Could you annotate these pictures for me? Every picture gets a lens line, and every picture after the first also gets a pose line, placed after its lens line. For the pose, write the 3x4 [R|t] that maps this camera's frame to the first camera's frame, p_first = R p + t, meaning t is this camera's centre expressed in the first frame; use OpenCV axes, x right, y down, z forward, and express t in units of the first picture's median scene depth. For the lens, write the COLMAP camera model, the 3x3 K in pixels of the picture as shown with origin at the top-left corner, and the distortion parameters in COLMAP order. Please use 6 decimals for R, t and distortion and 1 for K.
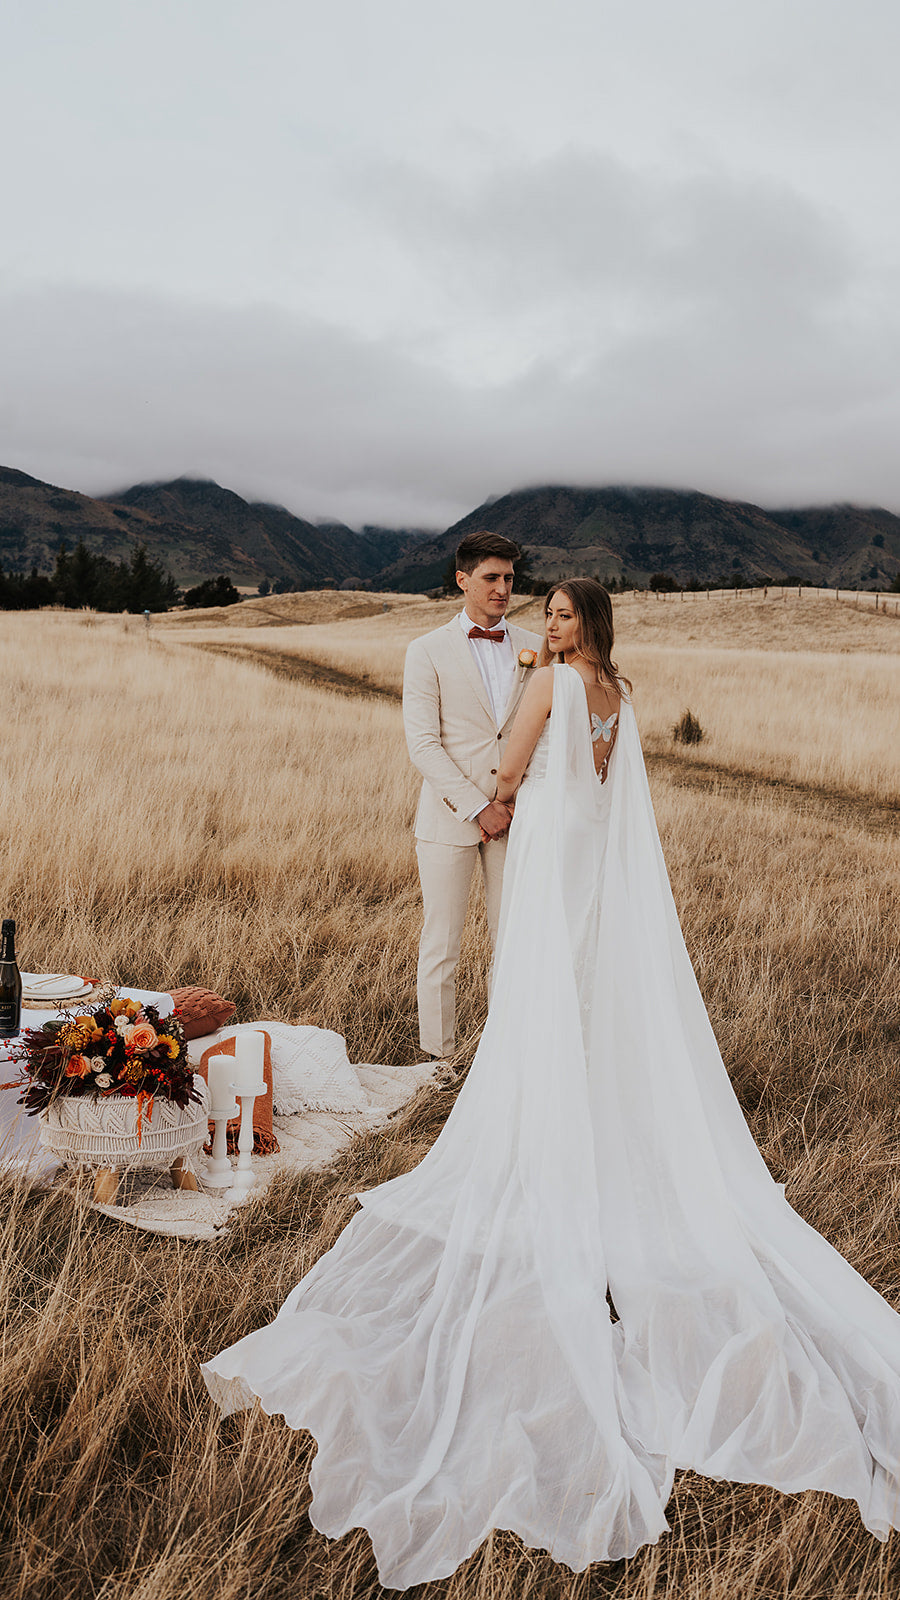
lens RADIAL K [[1532.1, 0, 450.0], [0, 1532.1, 800.0], [0, 0, 1]] dist [-0.000325, -0.005536]
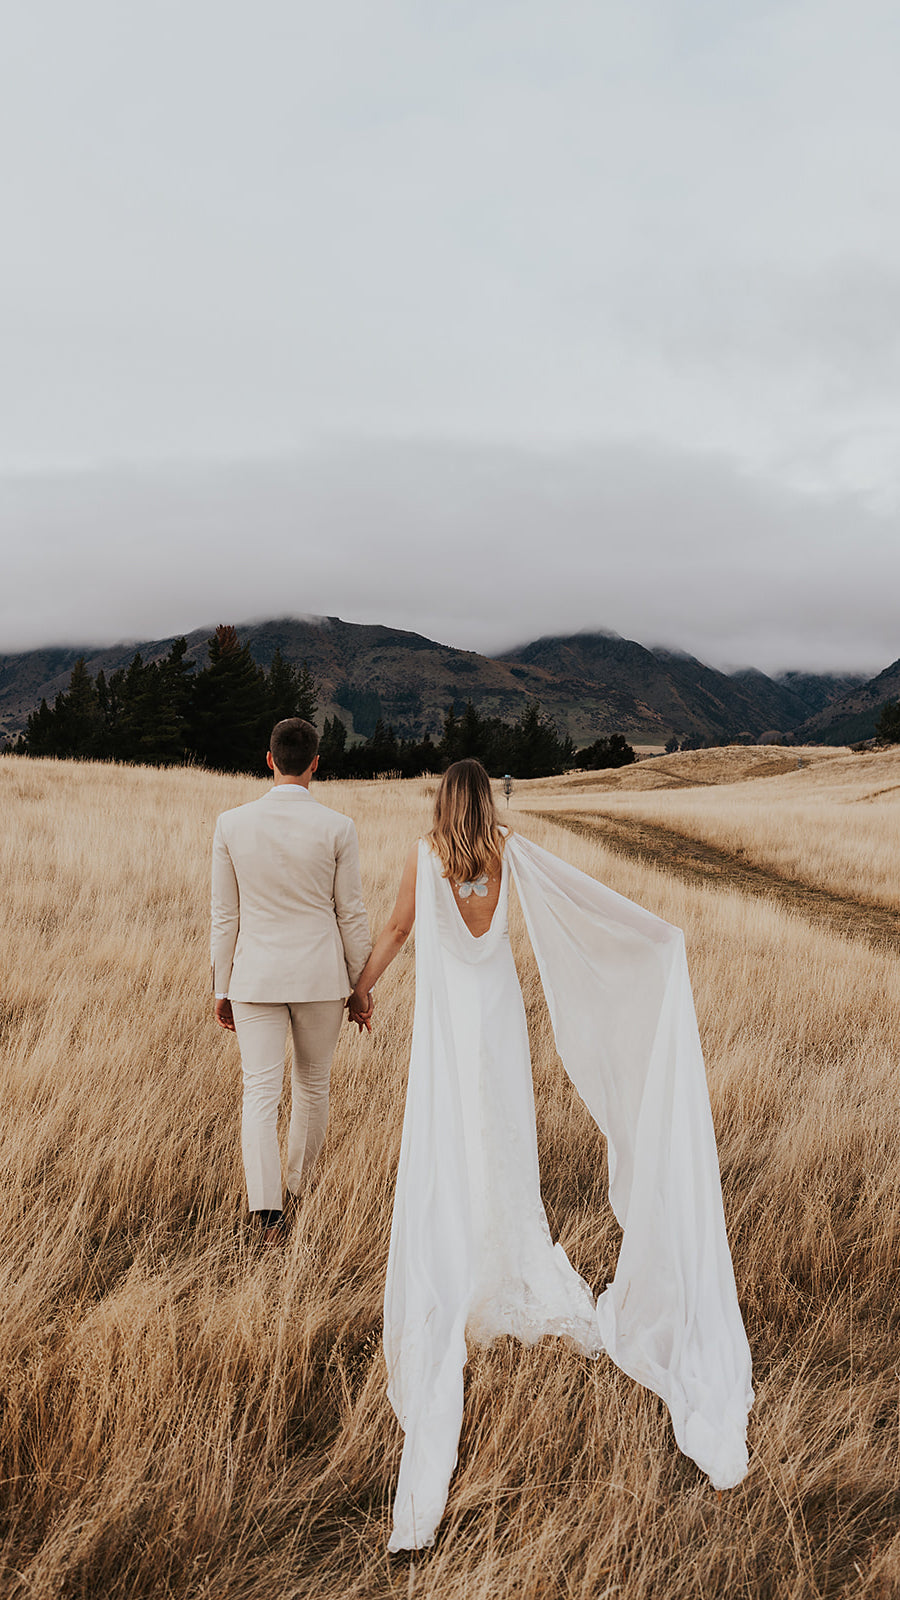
lens RADIAL K [[1532.1, 0, 450.0], [0, 1532.1, 800.0], [0, 0, 1]] dist [-0.000325, -0.005536]
pose [[0.956058, -0.025304, -0.292083, 0.016913], [-0.005286, 0.994619, -0.103468, -0.012851], [0.293130, 0.100466, 0.950779, 0.108250]]
